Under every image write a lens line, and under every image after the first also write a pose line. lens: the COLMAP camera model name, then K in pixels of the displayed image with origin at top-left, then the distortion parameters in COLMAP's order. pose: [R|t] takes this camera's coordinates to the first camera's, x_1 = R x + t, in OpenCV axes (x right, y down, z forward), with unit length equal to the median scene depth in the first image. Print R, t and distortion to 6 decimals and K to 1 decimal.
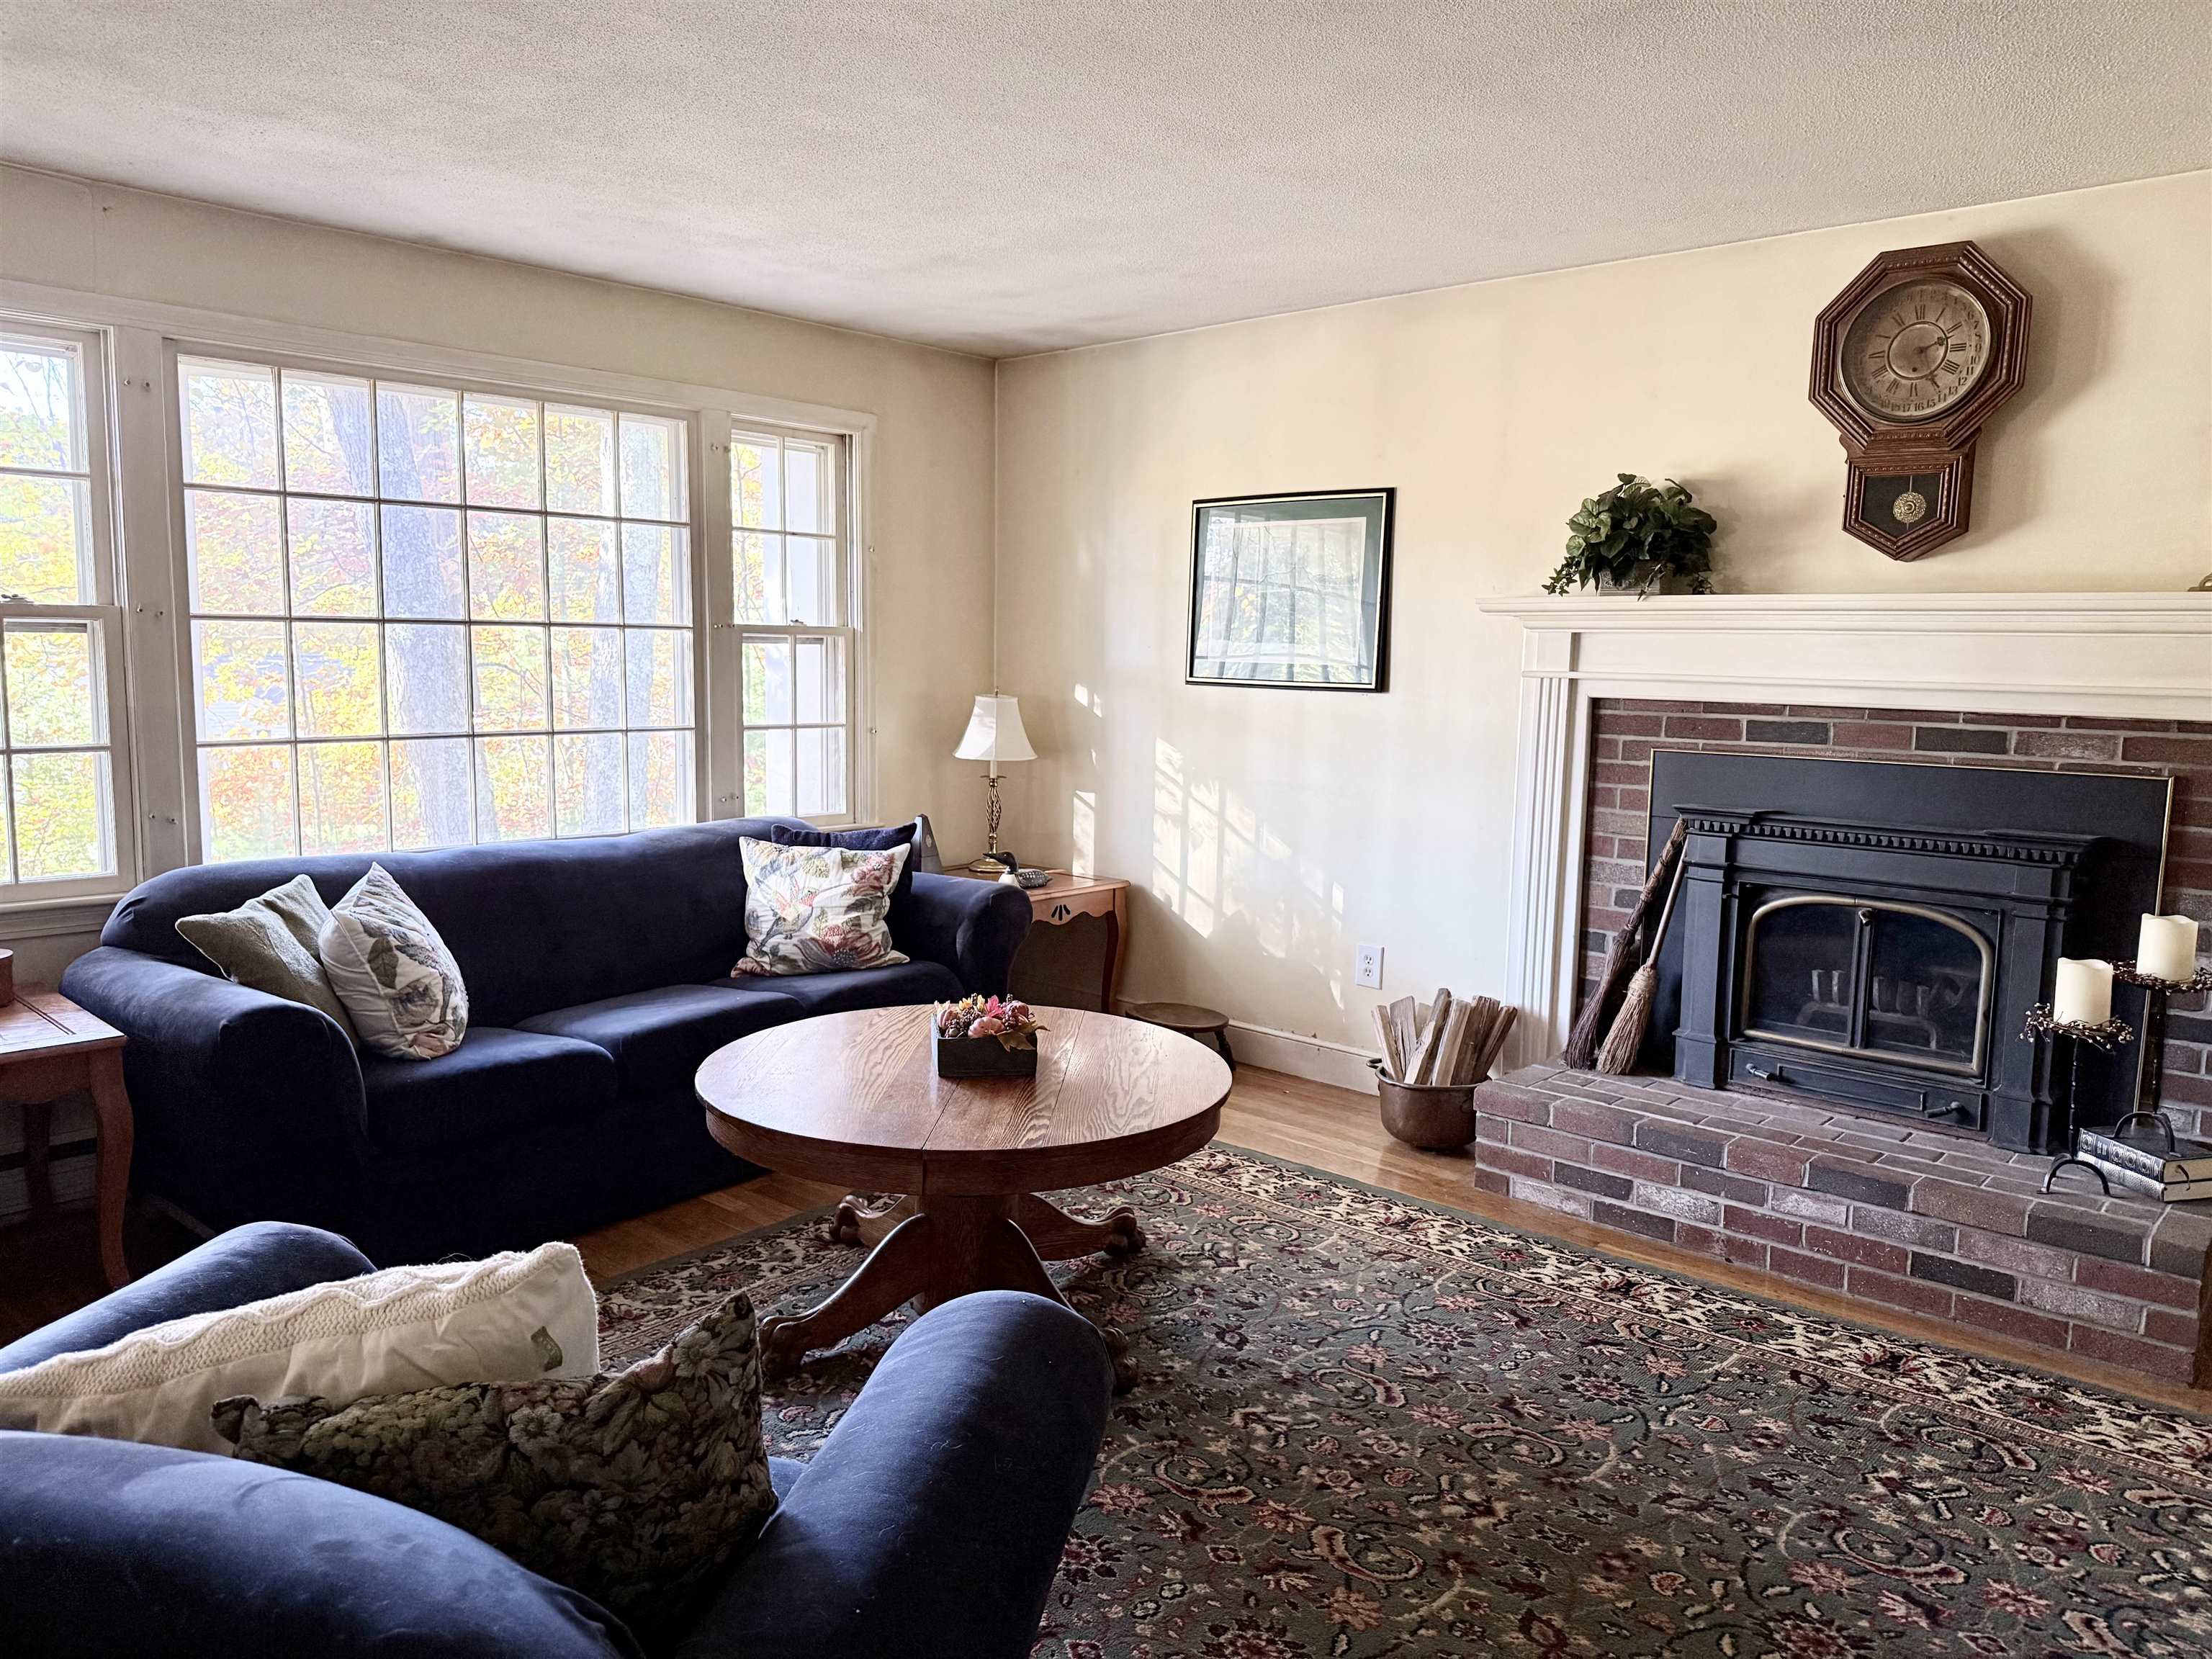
lens RADIAL K [[1543.0, 0, 1089.8], [0, 1543.0, 834.6], [0, 0, 1]] dist [0.001550, -0.000037]
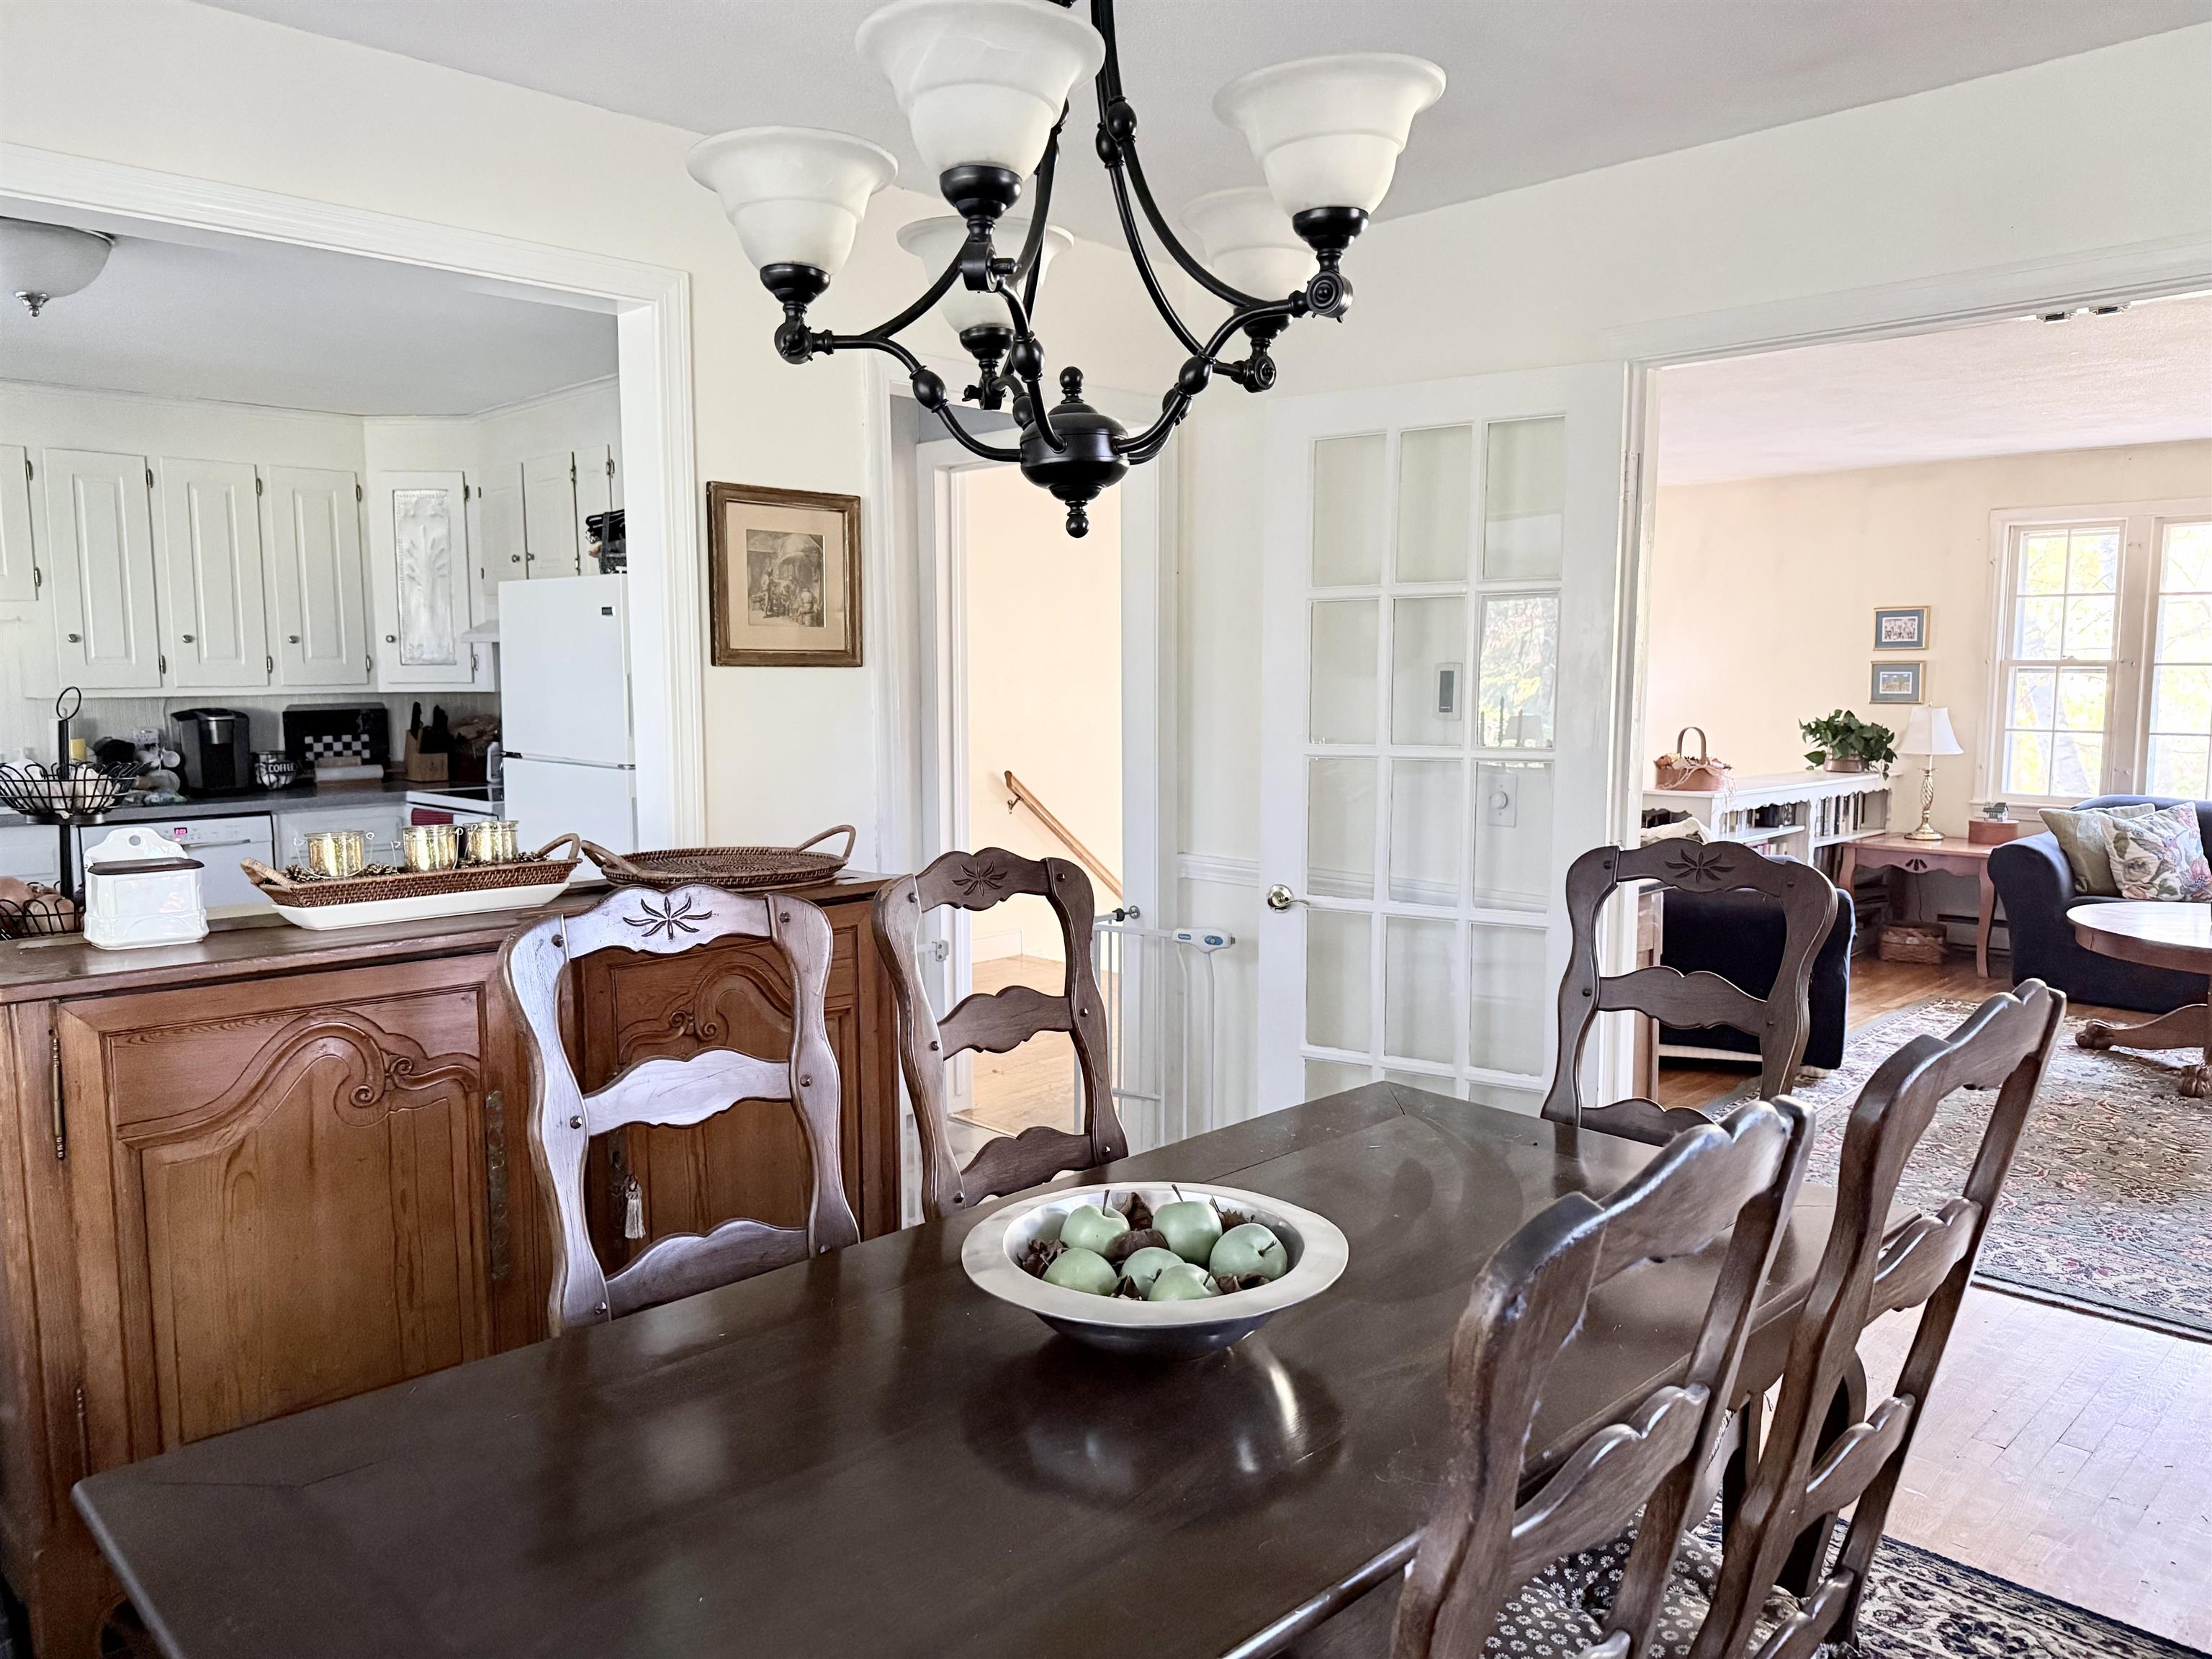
lens RADIAL K [[1531.4, 0, 1127.3], [0, 1531.4, 827.6], [0, 0, 1]] dist [0.000982, -0.006818]
pose [[-0.058308, 0.084140, -0.994747, 1.360477], [-0.125467, 0.987923, 0.090917, 0.040928], [0.990383, 0.130109, -0.047047, -0.113661]]
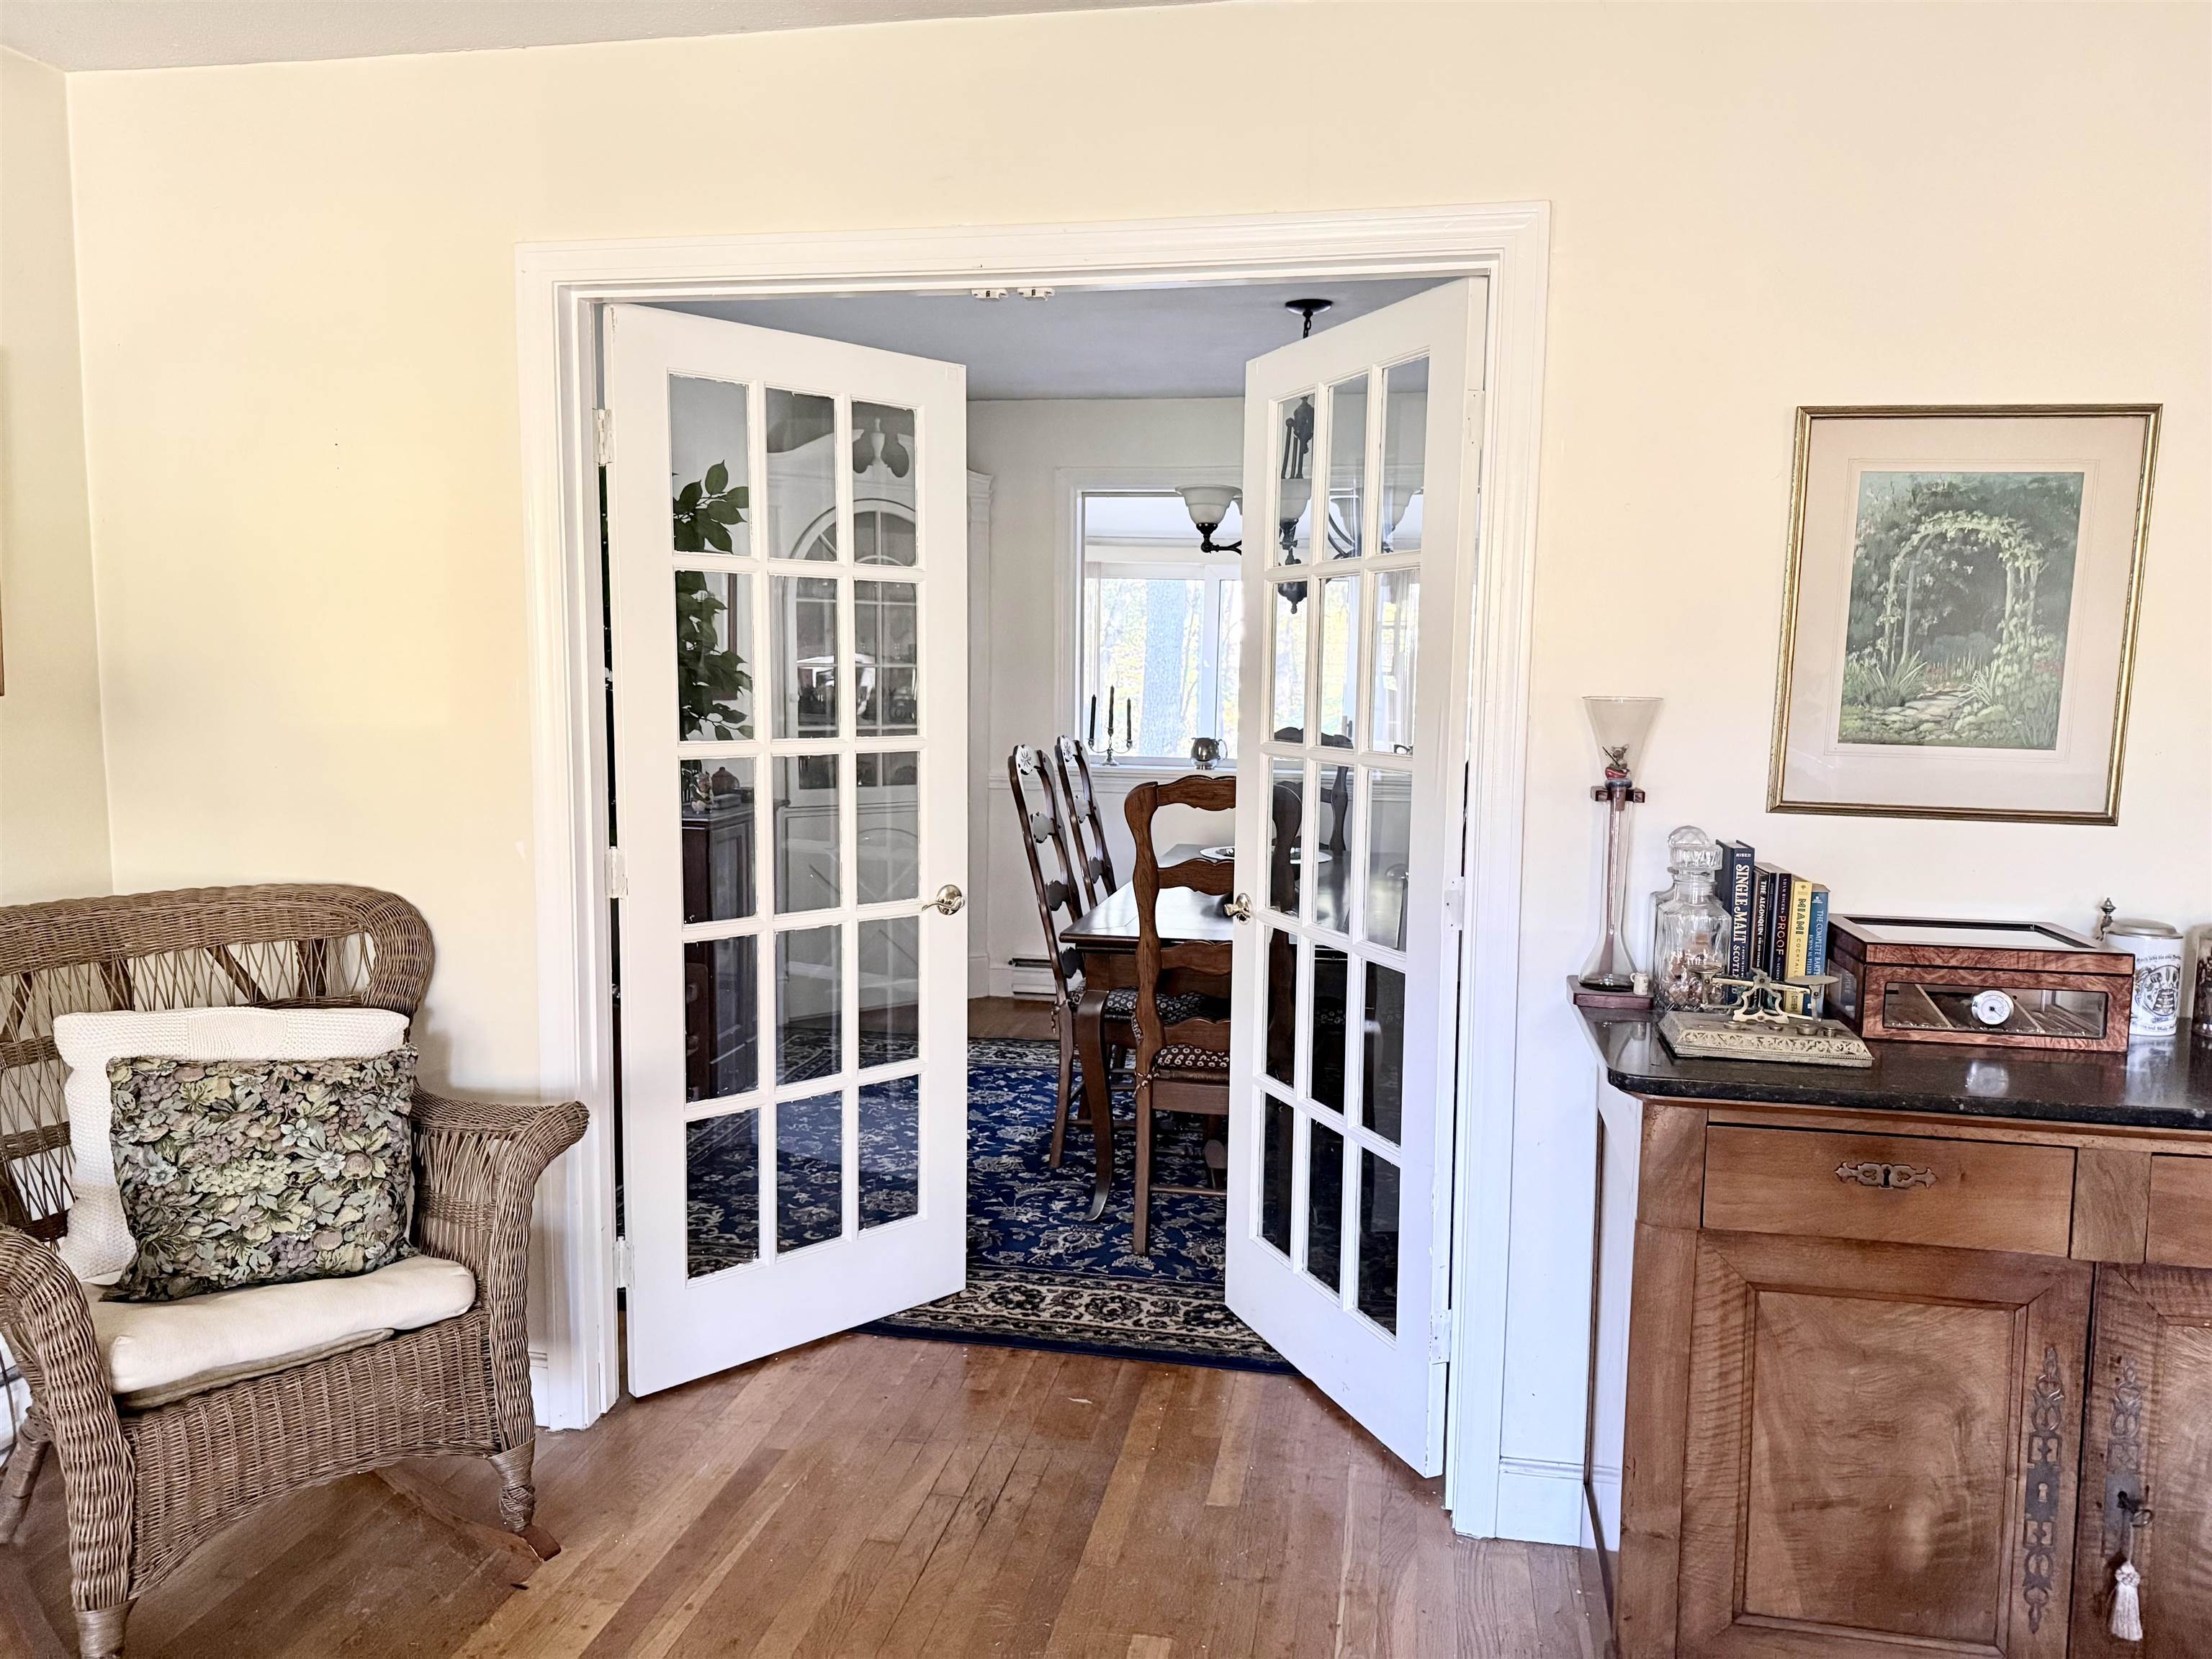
lens RADIAL K [[1531.4, 0, 1127.3], [0, 1531.4, 827.6], [0, 0, 1]] dist [0.000982, -0.006818]
pose [[-0.529434, -0.116484, 0.840316, 0.042877], [0.089385, 0.977356, 0.191796, -0.071700], [-0.843629, 0.176655, -0.507033, 0.569256]]
